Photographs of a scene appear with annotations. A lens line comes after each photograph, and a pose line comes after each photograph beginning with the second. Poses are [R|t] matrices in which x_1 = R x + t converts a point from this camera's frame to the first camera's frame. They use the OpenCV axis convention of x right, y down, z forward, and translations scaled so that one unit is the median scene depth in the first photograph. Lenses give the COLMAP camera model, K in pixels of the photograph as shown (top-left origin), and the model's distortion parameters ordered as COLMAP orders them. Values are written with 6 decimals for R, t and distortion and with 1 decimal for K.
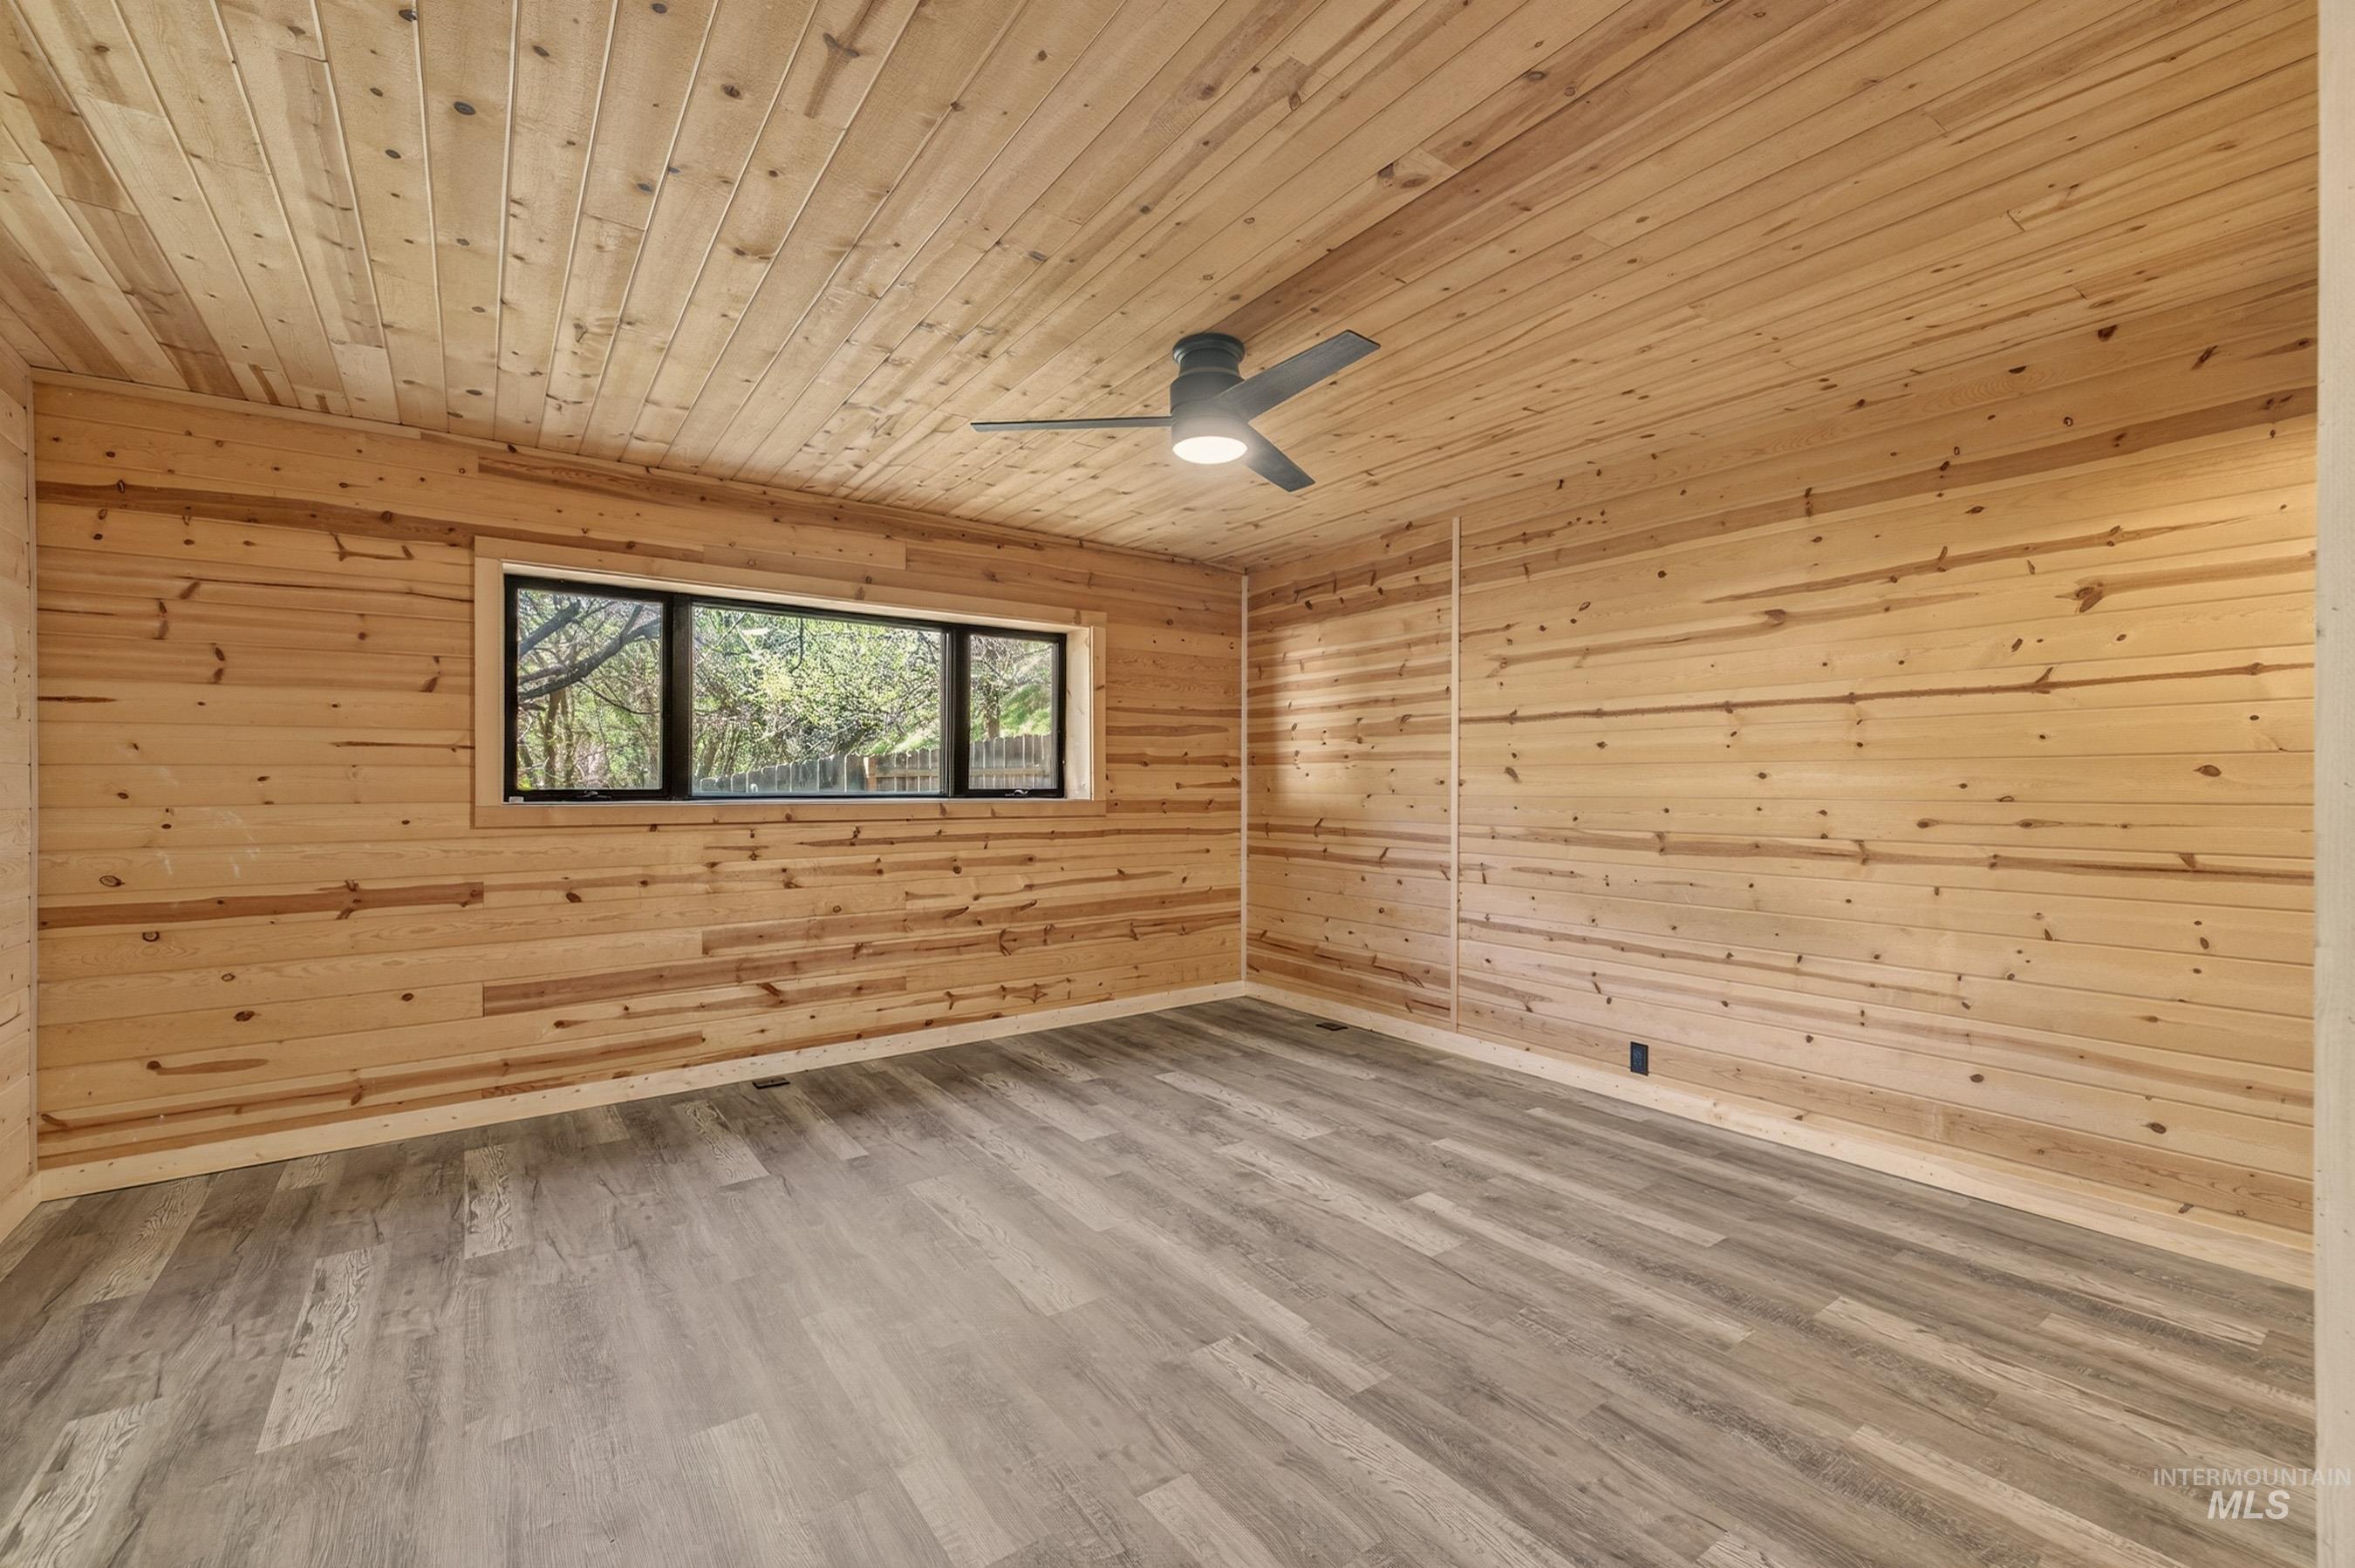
lens RADIAL K [[983.8, 0, 1189.2], [0, 983.8, 792.4], [0, 0, 1]] dist [0.008734, -0.001609]
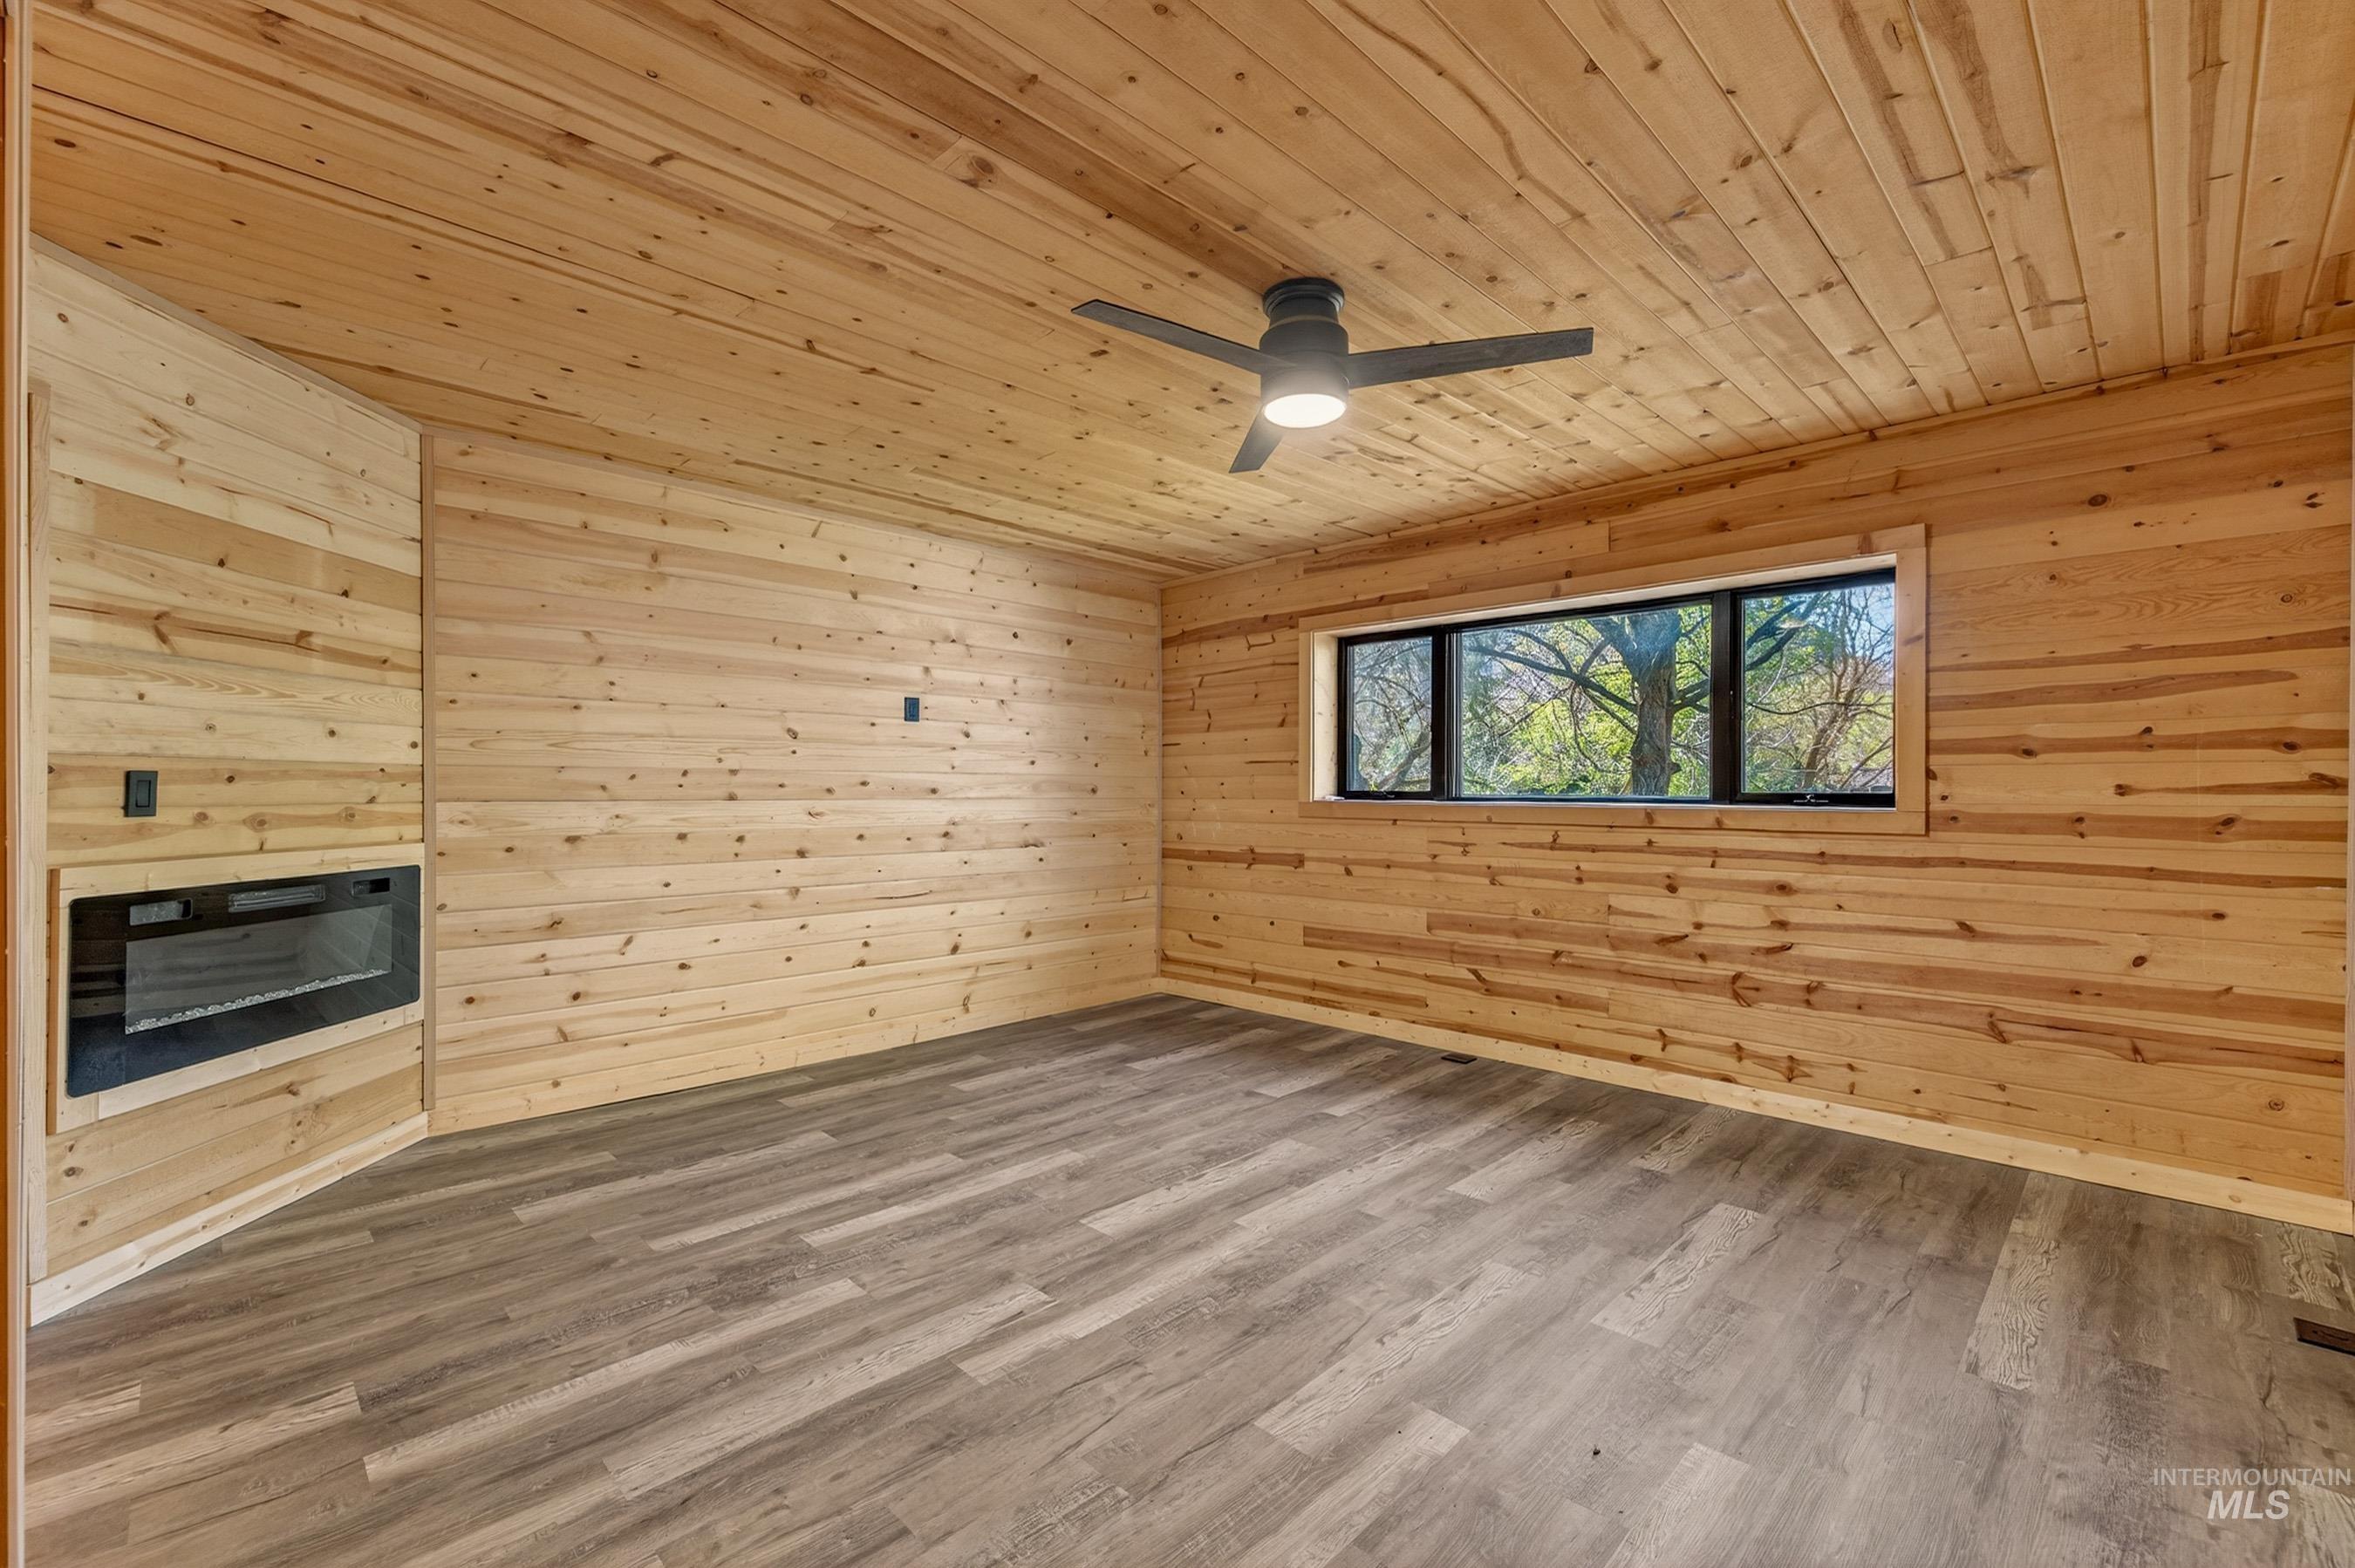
lens RADIAL K [[983.8, 0, 1189.8], [0, 983.8, 795.6], [0, 0, 1]] dist [0.008734, -0.001609]
pose [[0.168529, 0.008946, -0.985656, 0.659433], [-0.007741, 0.999940, 0.007752, -0.005509], [0.985666, 0.006324, 0.168588, 0.562862]]
